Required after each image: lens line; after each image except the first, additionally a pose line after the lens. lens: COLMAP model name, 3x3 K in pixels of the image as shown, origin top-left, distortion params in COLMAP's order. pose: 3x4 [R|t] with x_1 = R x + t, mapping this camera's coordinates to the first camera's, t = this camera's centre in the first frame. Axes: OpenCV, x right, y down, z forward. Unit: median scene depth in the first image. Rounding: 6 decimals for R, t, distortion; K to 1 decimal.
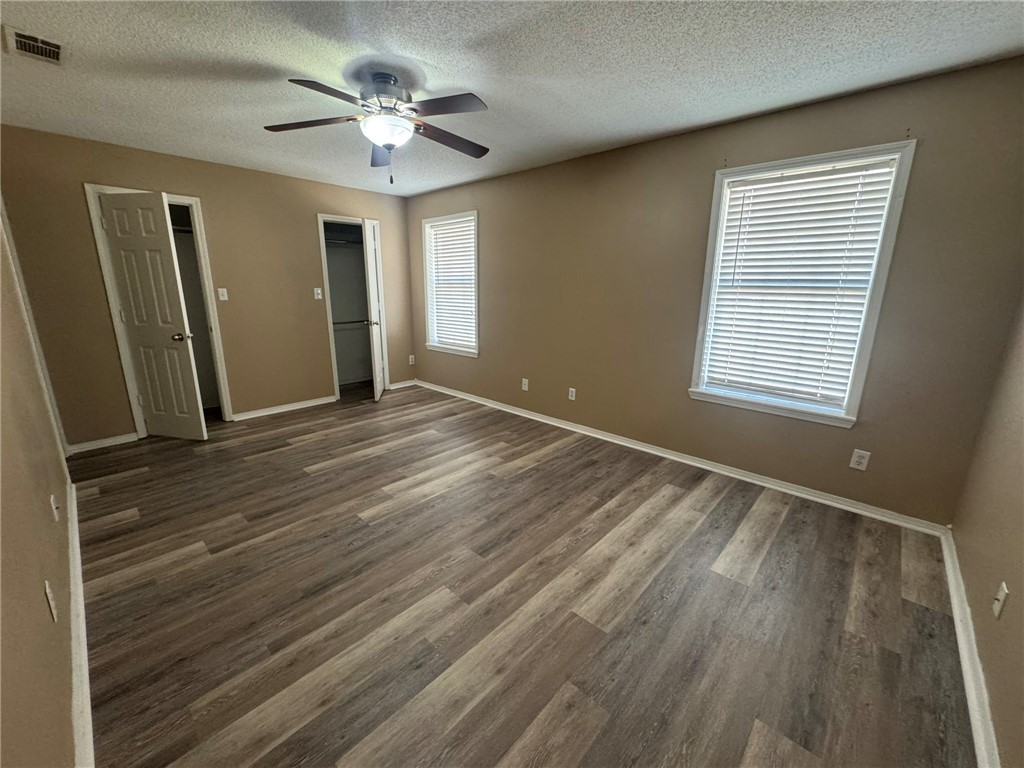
lens RADIAL K [[410.6, 0, 510.9], [0, 410.6, 382.9], [0, 0, 1]] dist [-0.000717, -0.000200]
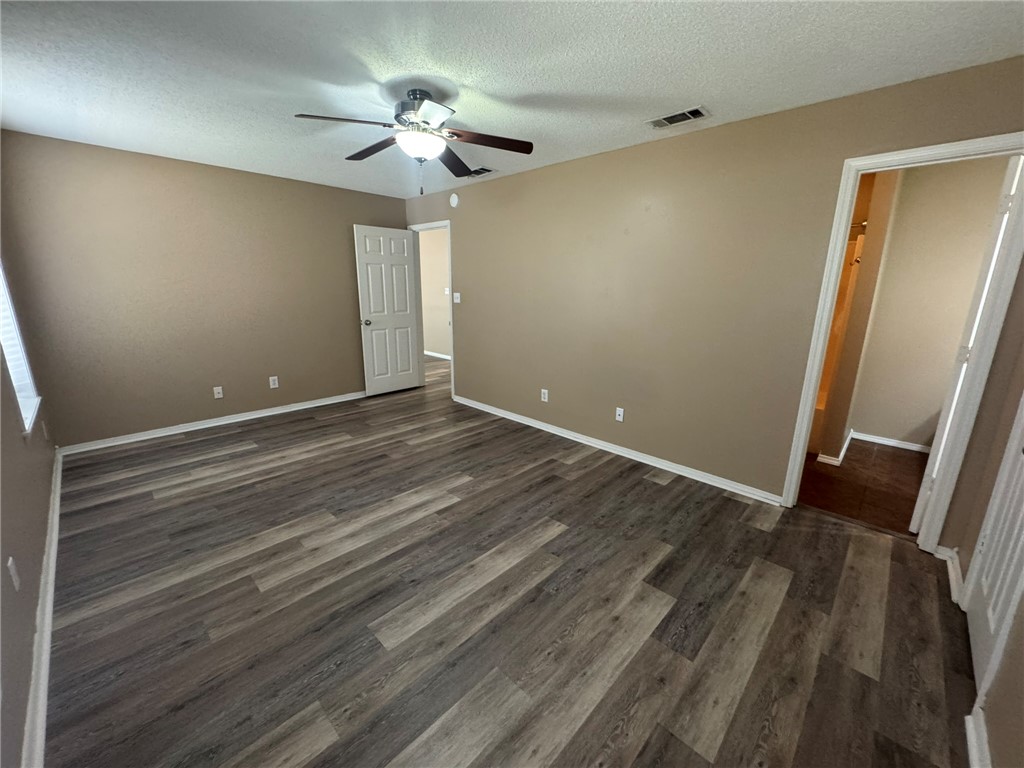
lens RADIAL K [[410.6, 0, 510.9], [0, 410.6, 382.9], [0, 0, 1]] dist [-0.000717, -0.000200]
pose [[-0.999605, -0.024762, 0.013317, -0.475824], [-0.015914, 0.888757, 0.458103, -0.472444], [-0.023179, 0.457710, -0.888799, 1.875546]]
